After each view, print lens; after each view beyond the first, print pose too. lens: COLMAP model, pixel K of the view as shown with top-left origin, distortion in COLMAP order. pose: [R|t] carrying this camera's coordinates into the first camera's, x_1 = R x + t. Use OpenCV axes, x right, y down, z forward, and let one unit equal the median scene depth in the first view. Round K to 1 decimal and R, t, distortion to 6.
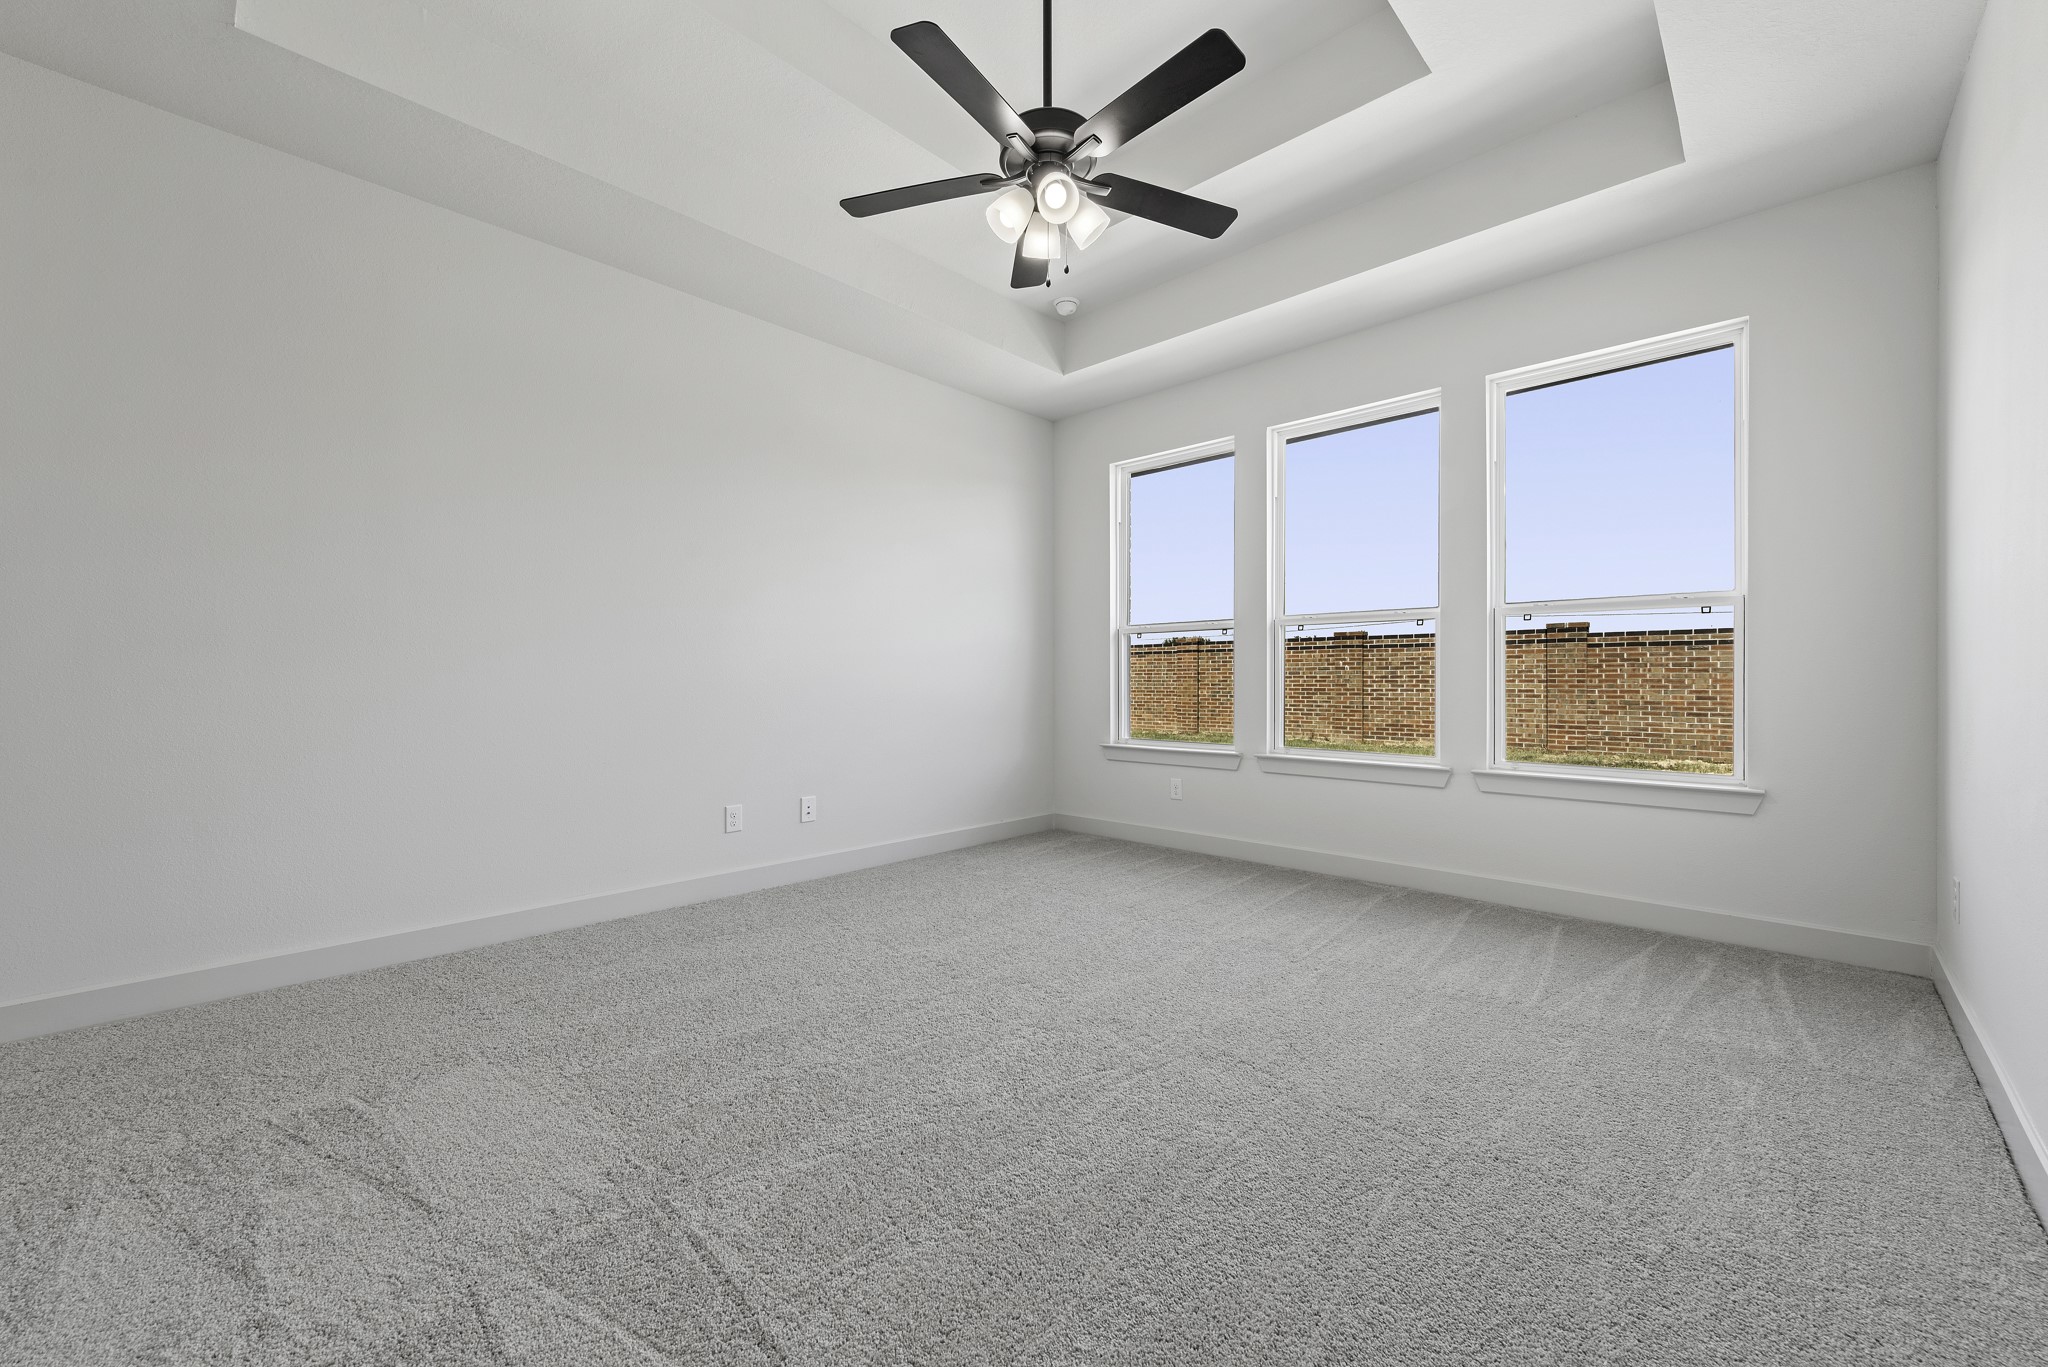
lens RADIAL K [[815.1, 0, 1008.4], [0, 815.1, 677.5], [0, 0, 1]] dist [0.010116, -0.000497]
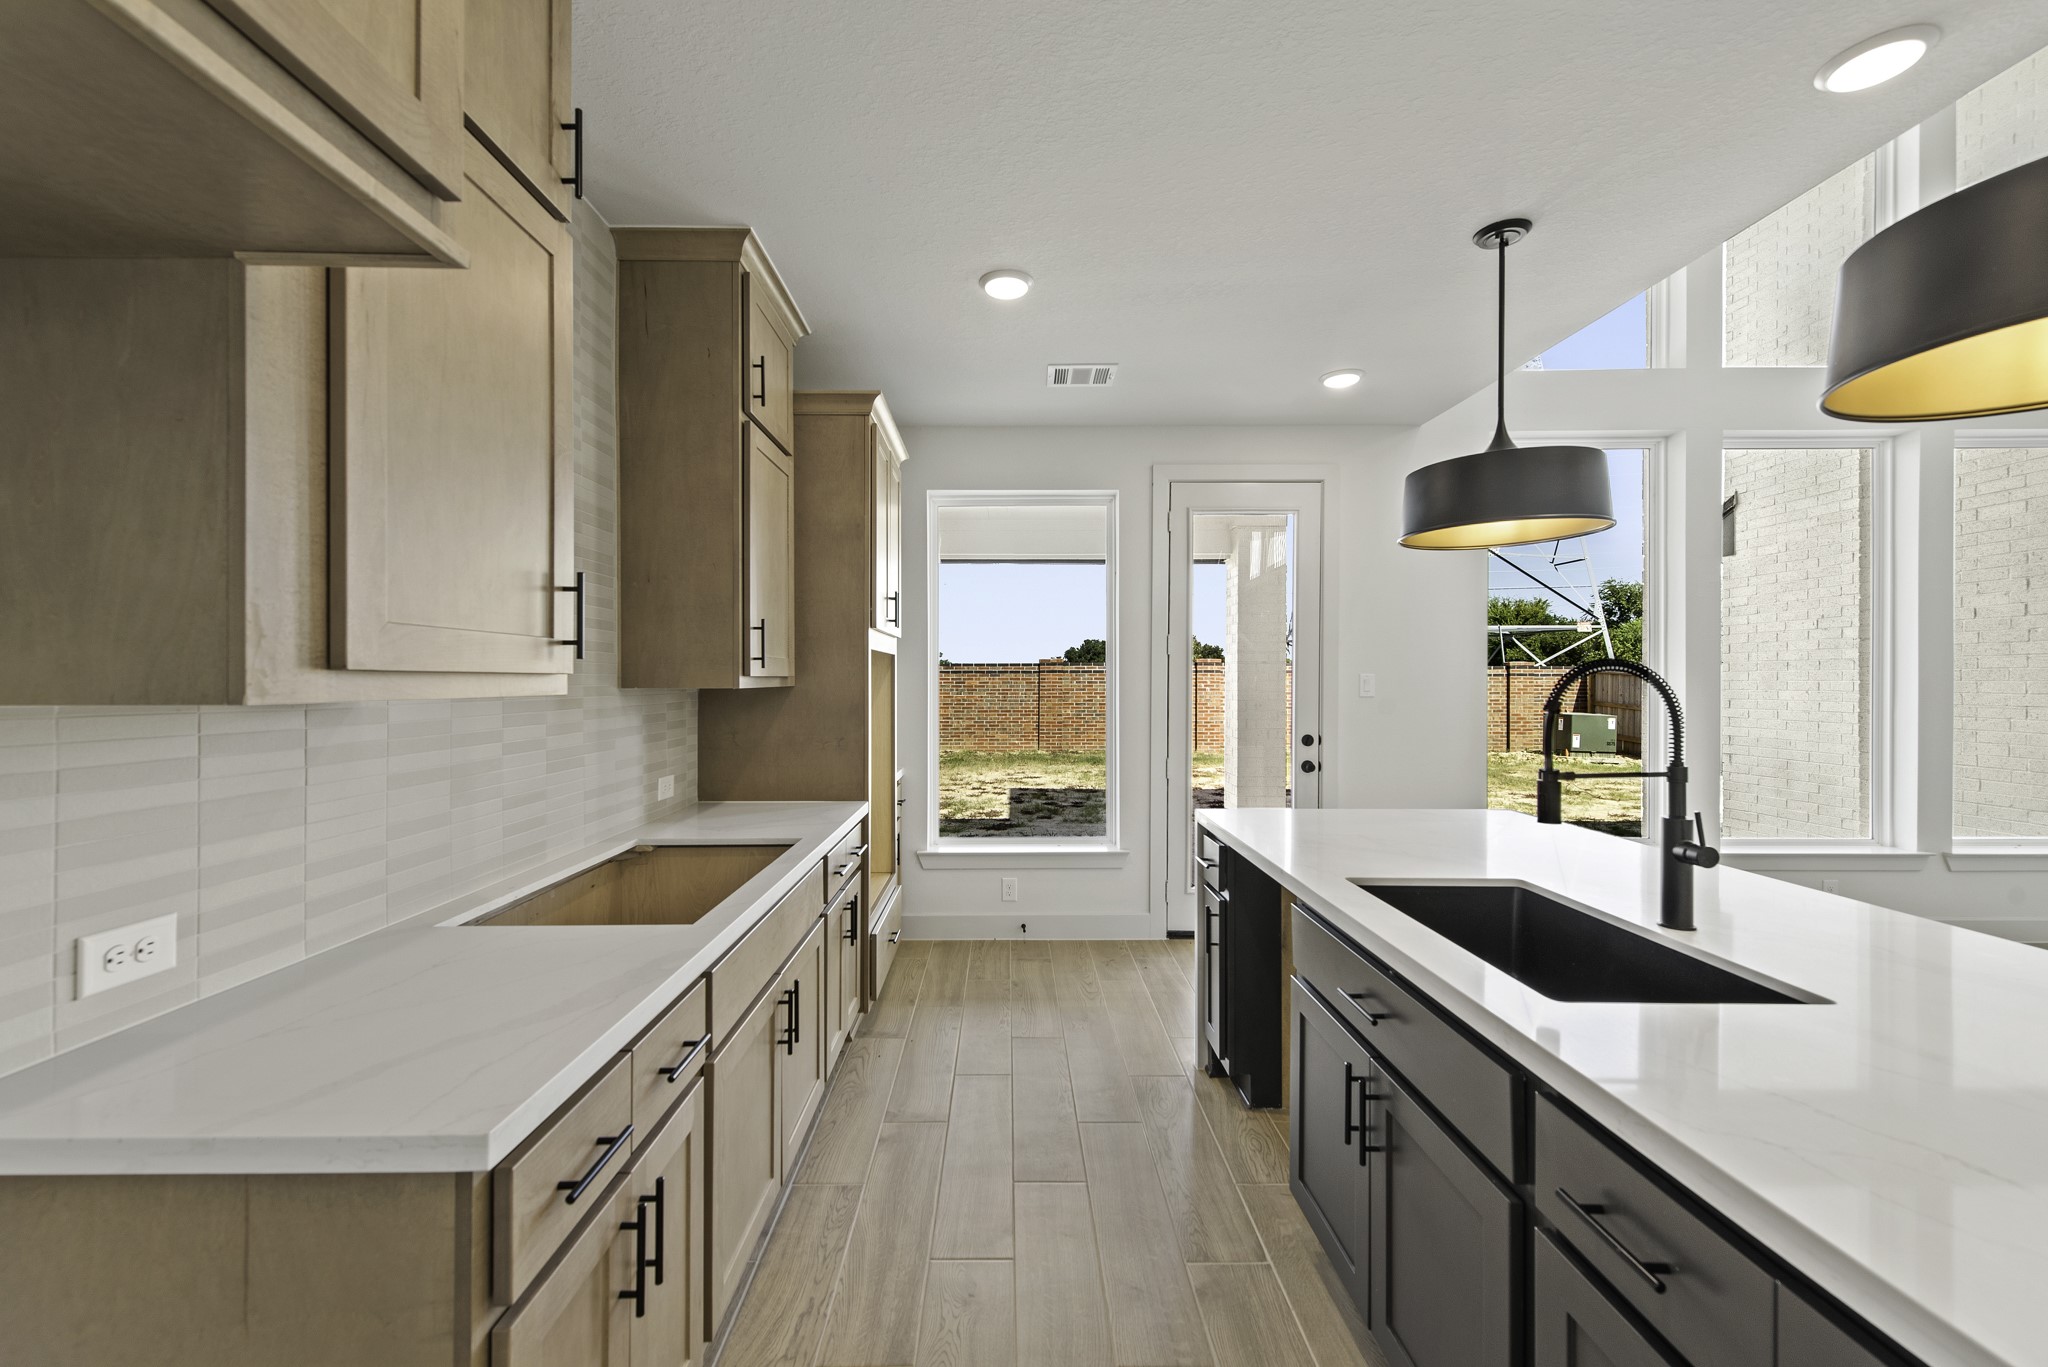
lens RADIAL K [[815.1, 0, 1008.4], [0, 815.1, 677.5], [0, 0, 1]] dist [0.010116, -0.000497]
pose [[0.706832, 0.010248, 0.707308, -0.628988], [-0.001664, 0.999916, -0.012824, -0.013392], [-0.707380, 0.007888, 0.706789, 0.371543]]
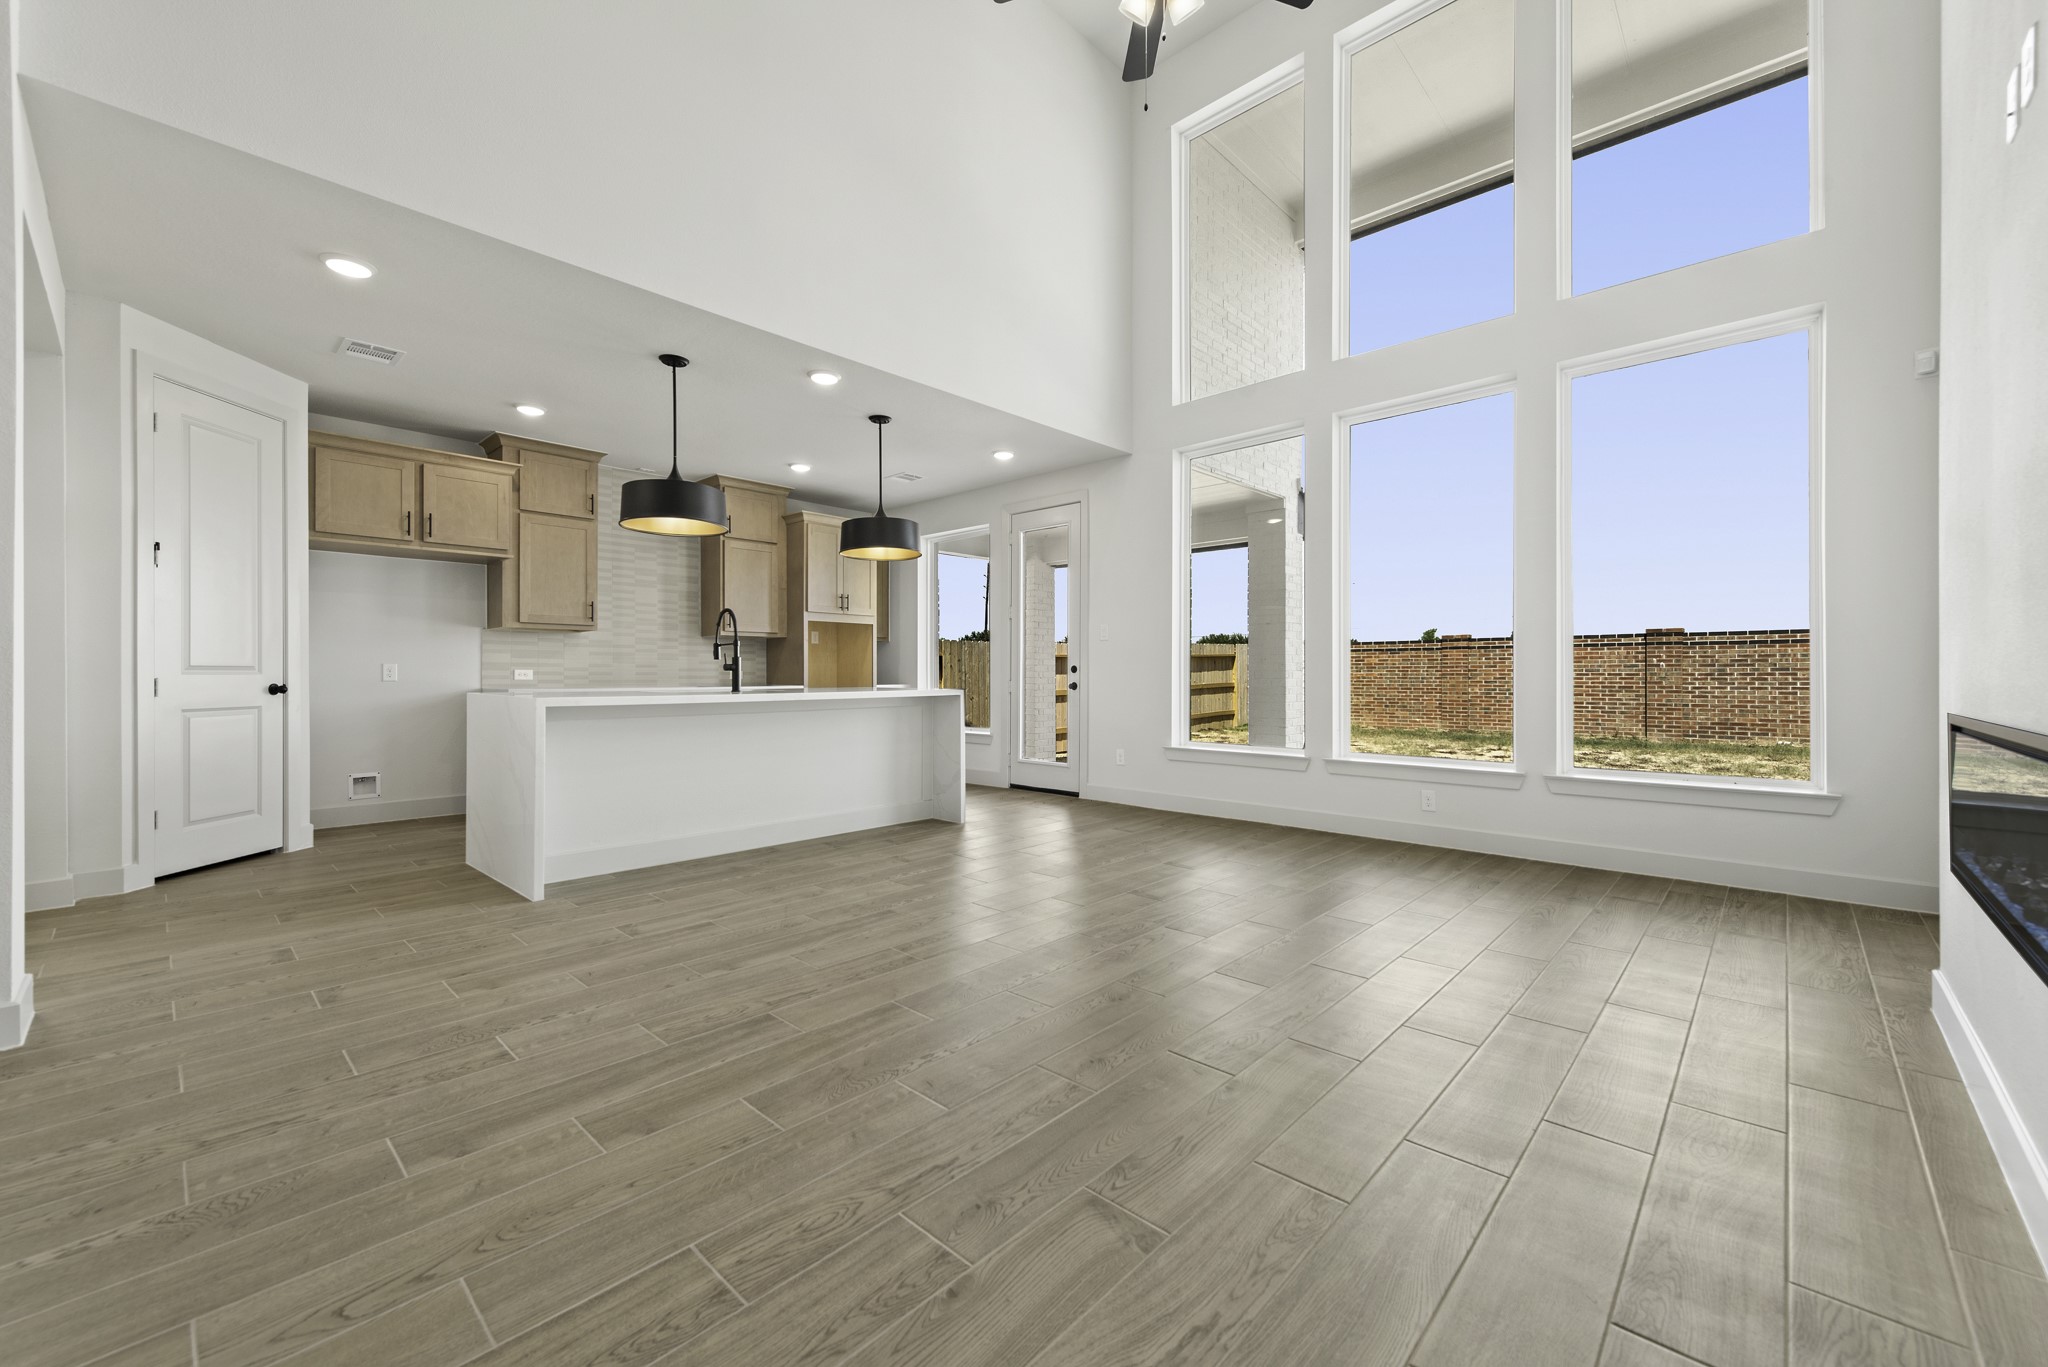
lens RADIAL K [[811.3, 0, 1029.9], [0, 811.3, 672.4], [0, 0, 1]] dist [0.015284, -0.002258]
pose [[0.999373, 0.008473, 0.034386, -0.380390], [-0.008190, 0.999931, -0.008365, 0.011474], [-0.034455, 0.008079, 0.999374, 0.044395]]
